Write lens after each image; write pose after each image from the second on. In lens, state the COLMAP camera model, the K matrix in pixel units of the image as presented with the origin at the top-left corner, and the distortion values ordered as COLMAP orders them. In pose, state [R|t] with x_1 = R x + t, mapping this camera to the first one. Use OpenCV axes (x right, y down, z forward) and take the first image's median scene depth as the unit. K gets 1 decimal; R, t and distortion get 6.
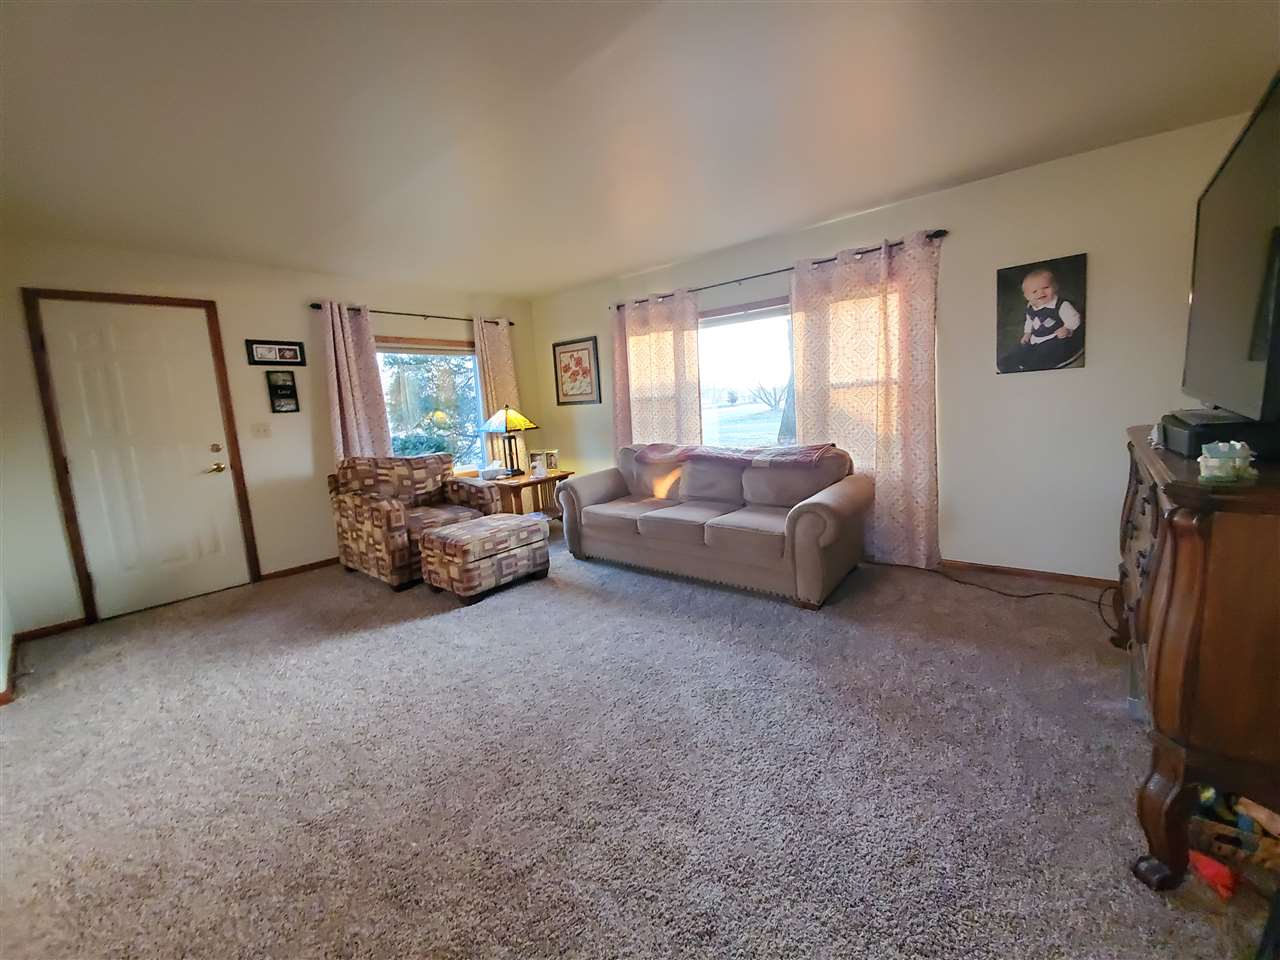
lens RADIAL K [[505.0, 0, 649.9], [0, 505.0, 495.3], [0, 0, 1]] dist [0.006395, -0.013528]
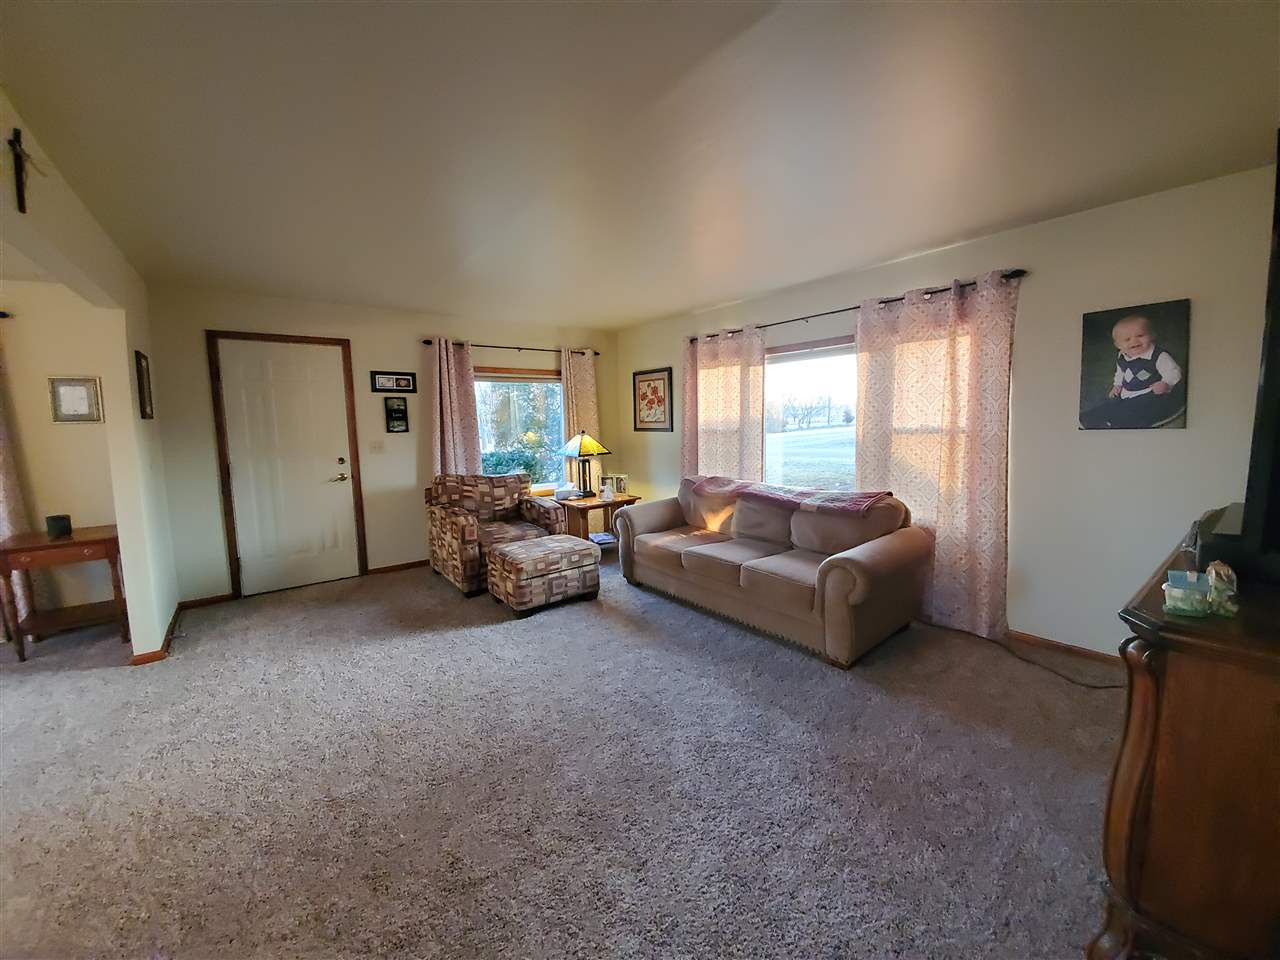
lens RADIAL K [[505.0, 0, 644.1], [0, 505.0, 493.6], [0, 0, 1]] dist [0.006395, -0.013528]
pose [[0.974642, 0.063694, -0.214513, 0.127397], [-0.070057, 0.997296, -0.022186, -0.049864], [0.212519, 0.036651, 0.976469, -0.020399]]
